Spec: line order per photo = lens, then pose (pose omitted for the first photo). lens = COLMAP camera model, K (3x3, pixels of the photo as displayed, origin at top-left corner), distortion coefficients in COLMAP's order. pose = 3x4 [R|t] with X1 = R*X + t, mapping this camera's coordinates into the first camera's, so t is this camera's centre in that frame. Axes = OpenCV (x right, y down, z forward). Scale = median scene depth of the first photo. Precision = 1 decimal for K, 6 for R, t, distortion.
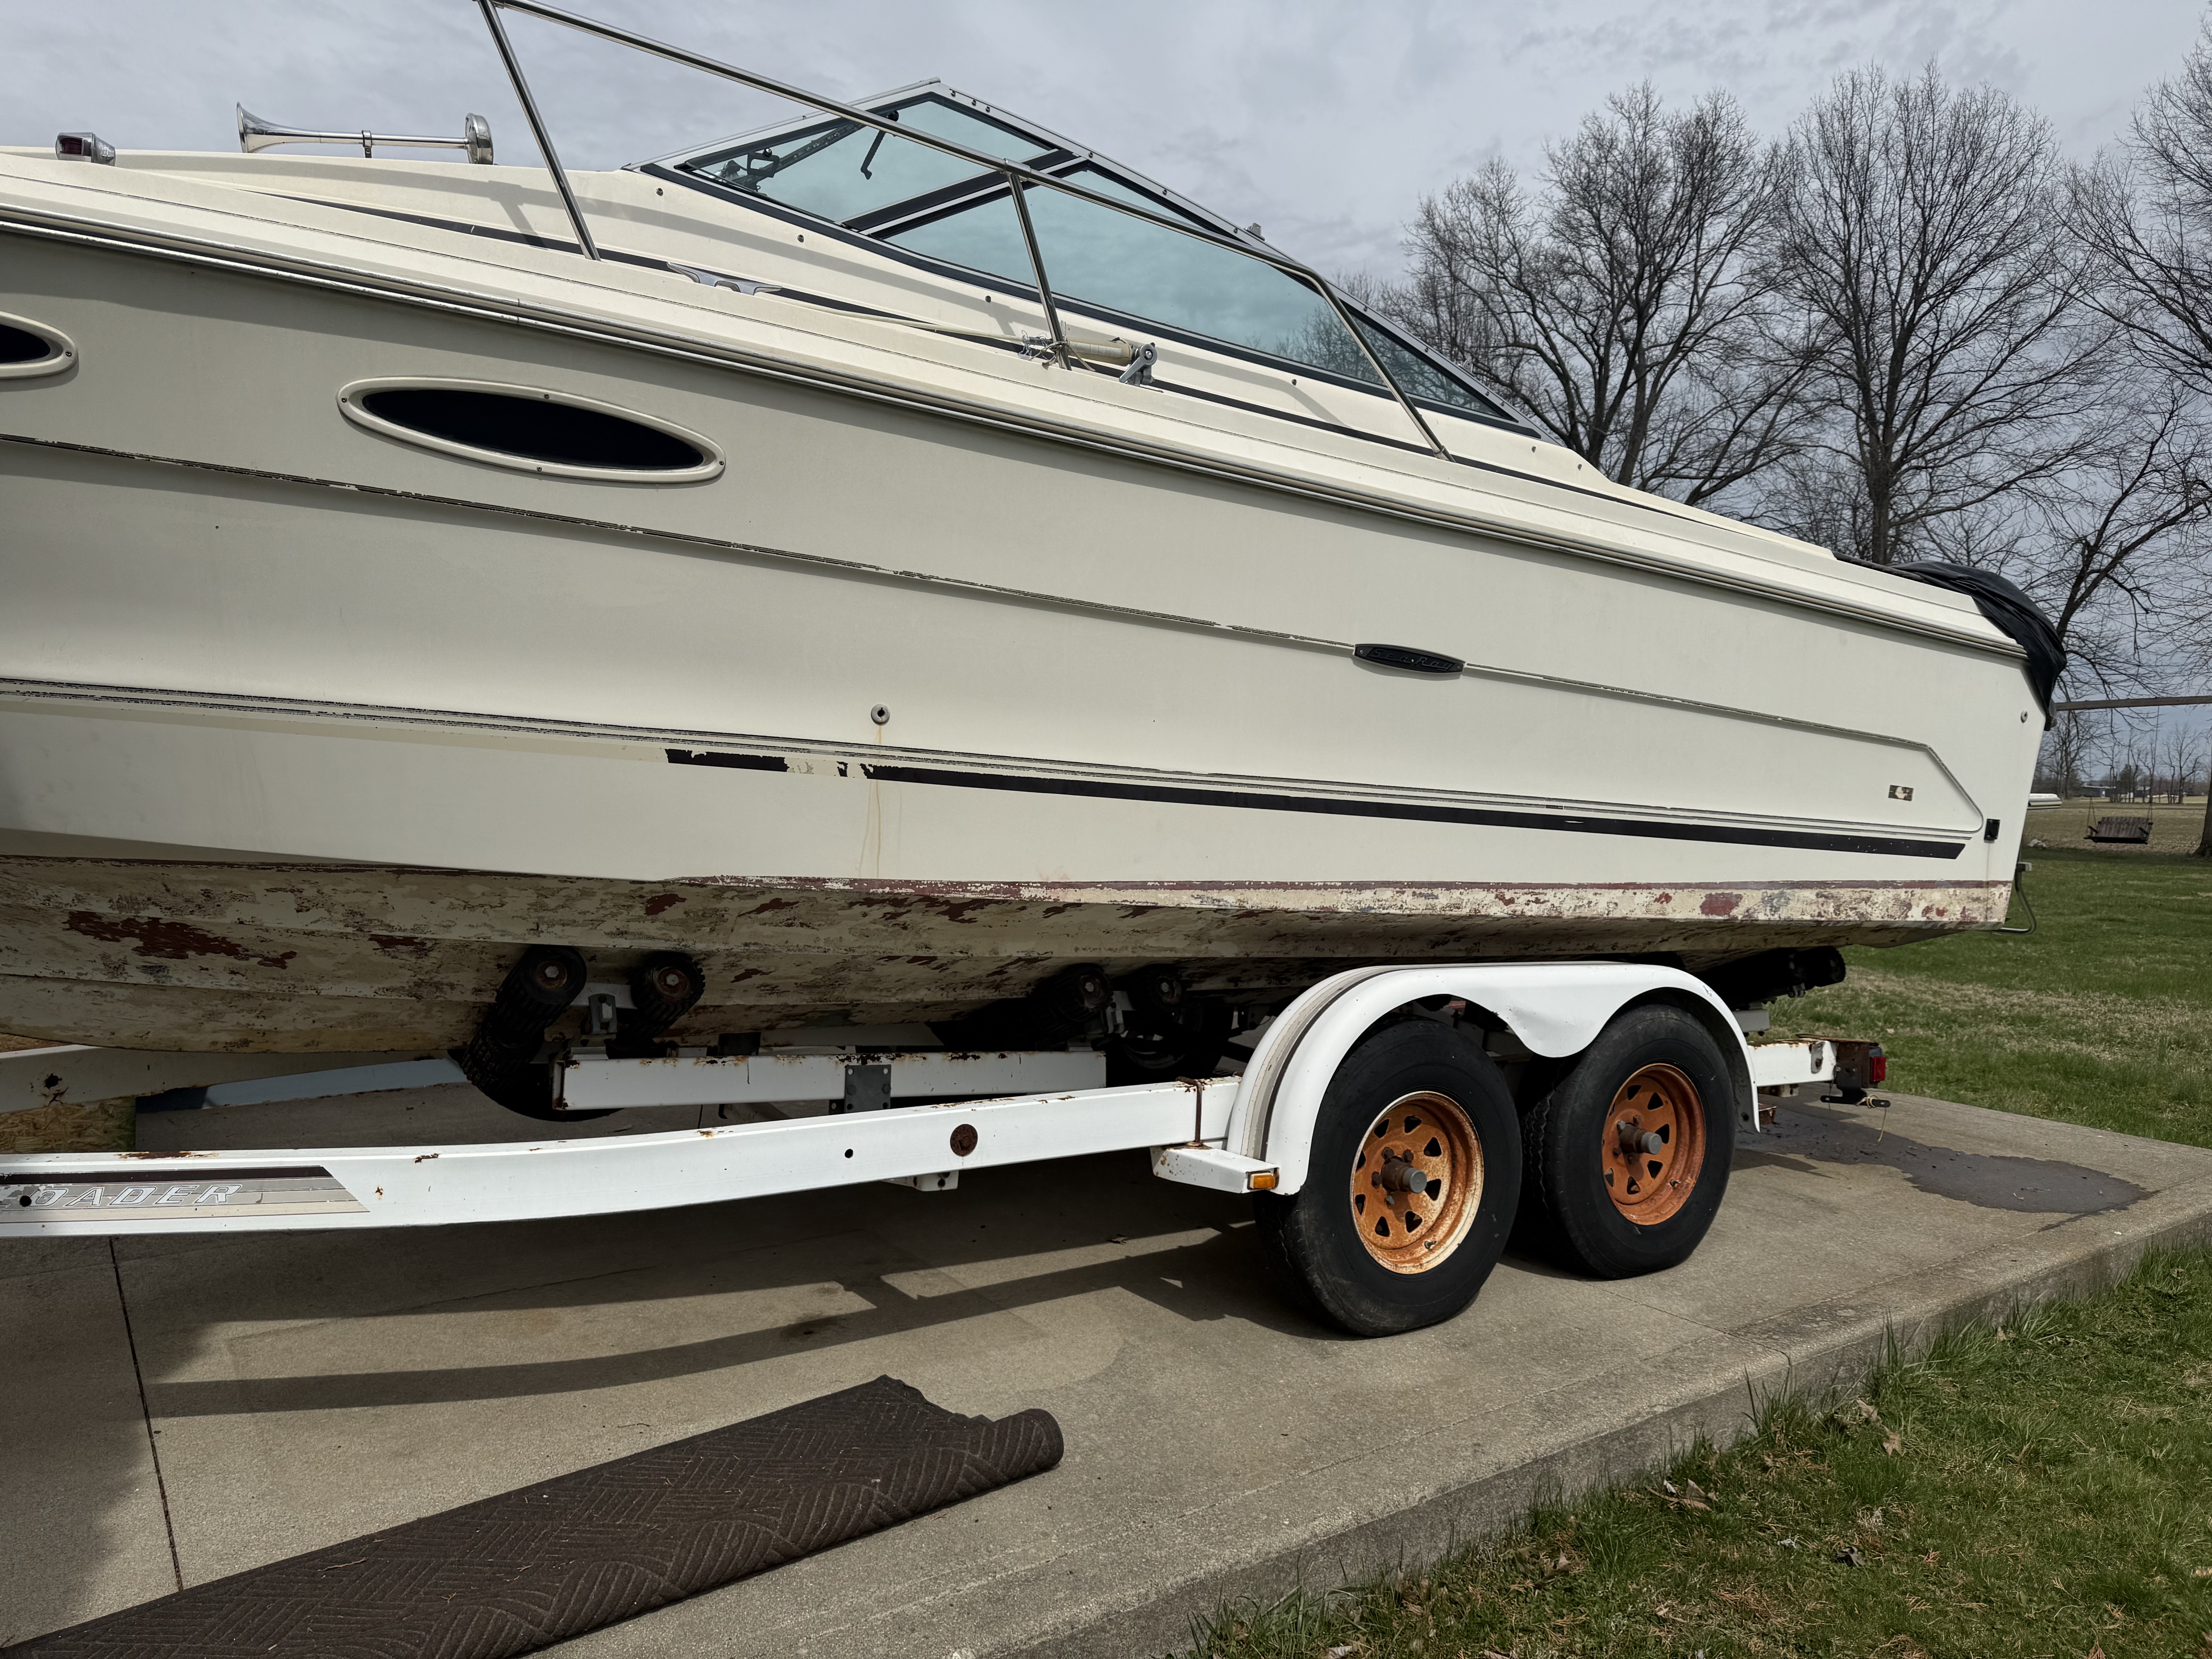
lens RADIAL K [[1560.6, 0, 1104.9], [0, 1560.6, 821.1], [0, 0, 1]] dist [0.111382, -0.196306]
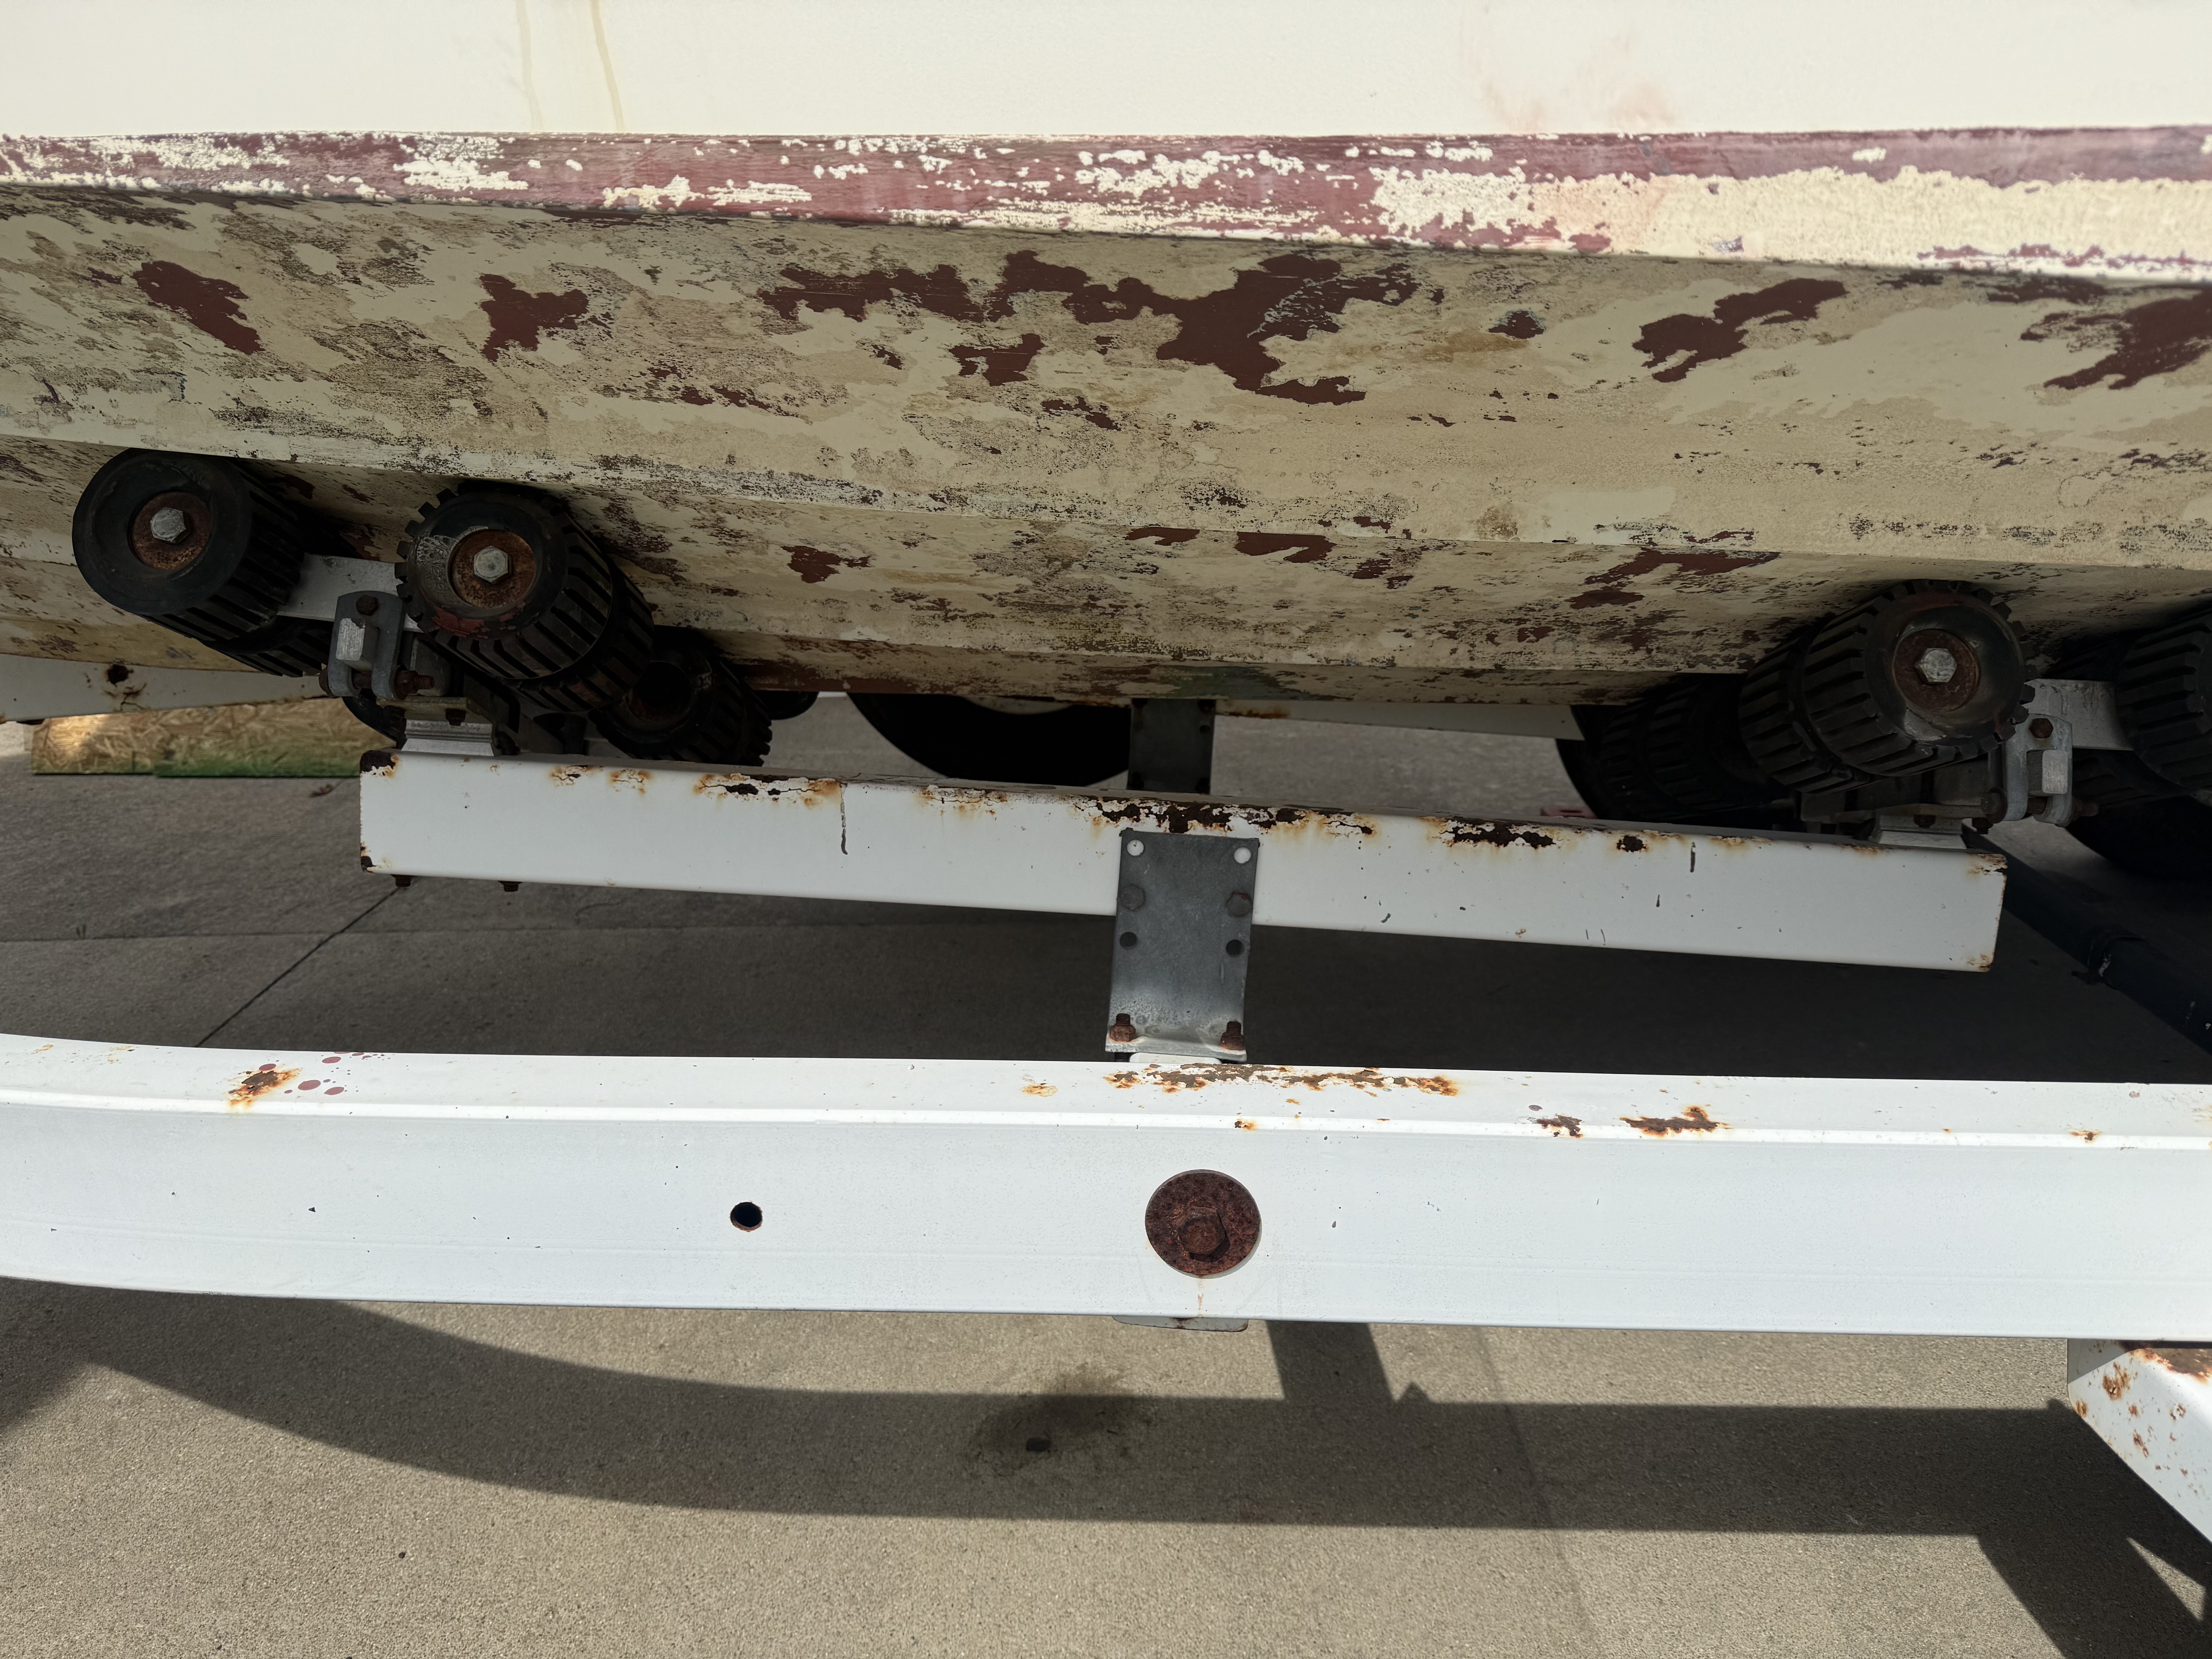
lens RADIAL K [[1560.6, 0, 1104.9], [0, 1560.6, 821.1], [0, 0, 1]] dist [0.111382, -0.196306]
pose [[0.816388, 0.141088, -0.560004, 0.034343], [0.010747, 0.965818, 0.258997, 0.062222], [0.577403, -0.217461, 0.786967, 0.737081]]
